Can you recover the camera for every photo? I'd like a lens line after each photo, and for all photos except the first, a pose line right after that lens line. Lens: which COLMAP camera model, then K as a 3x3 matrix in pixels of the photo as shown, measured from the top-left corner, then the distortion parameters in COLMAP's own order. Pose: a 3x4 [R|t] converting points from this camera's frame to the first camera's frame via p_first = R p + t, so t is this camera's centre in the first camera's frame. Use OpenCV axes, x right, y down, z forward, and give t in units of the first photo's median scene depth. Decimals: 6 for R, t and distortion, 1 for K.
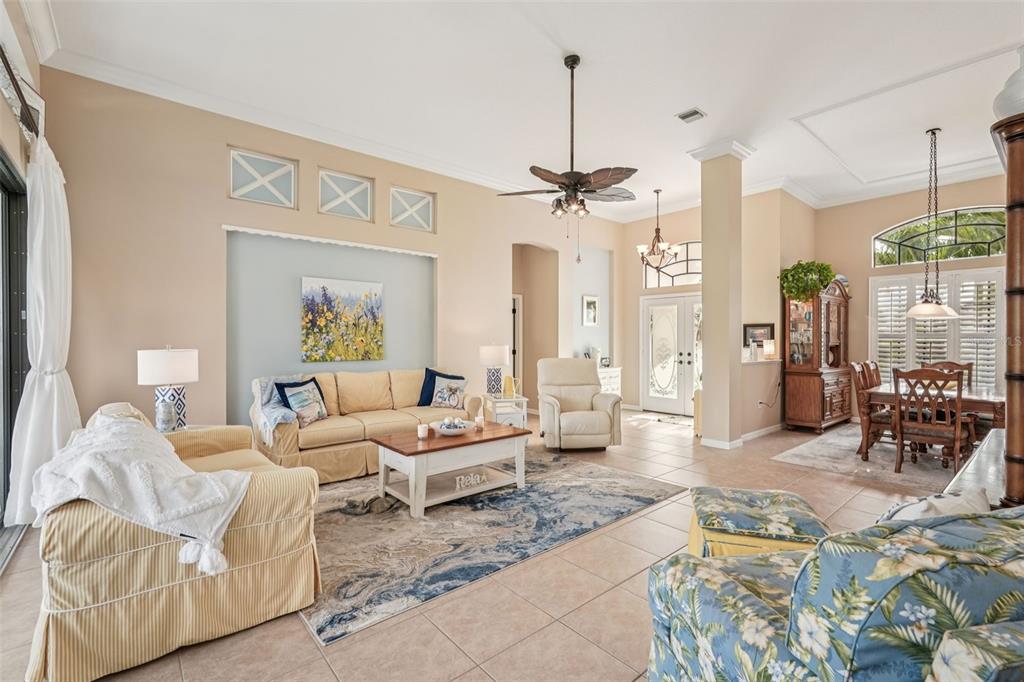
lens RADIAL K [[453.8, 0, 512.0], [0, 453.8, 341.0], [0, 0, 1]] dist [-0.005443, 0.000315]
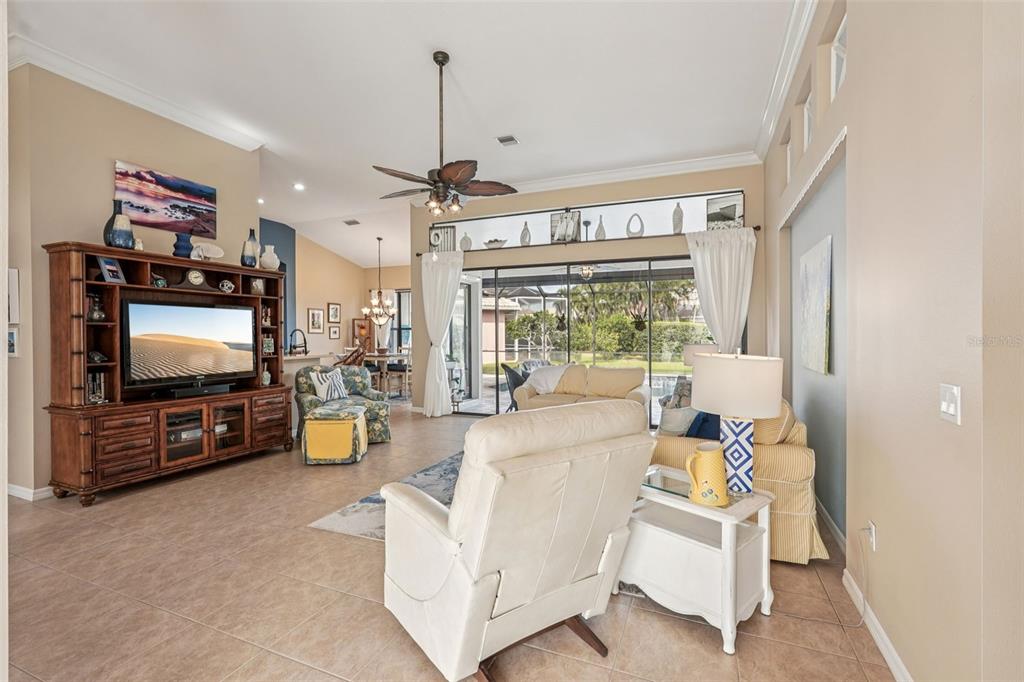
lens RADIAL K [[453.8, 0, 512.0], [0, 453.8, 341.0], [0, 0, 1]] dist [-0.005443, 0.000315]
pose [[-0.893575, 0.007167, -0.448858, 0.377165], [-0.001249, 0.999829, 0.018451, -0.014277], [0.448913, 0.017047, -0.893413, 1.671761]]
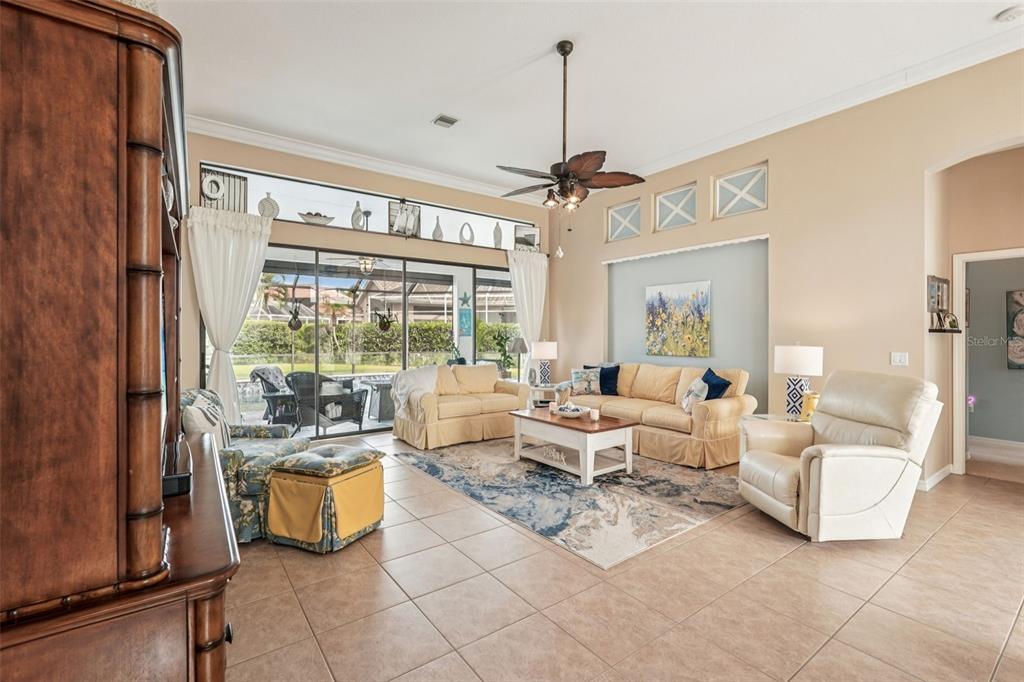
lens RADIAL K [[457.6, 0, 511.4], [0, 457.6, 333.0], [0, 0, 1]] dist [-0.005214, 0.000017]
pose [[-0.072809, -0.002251, -0.997343, 0.941579], [-0.003849, 0.999991, -0.001976, -0.010799], [0.997338, 0.003695, -0.072817, 0.814731]]
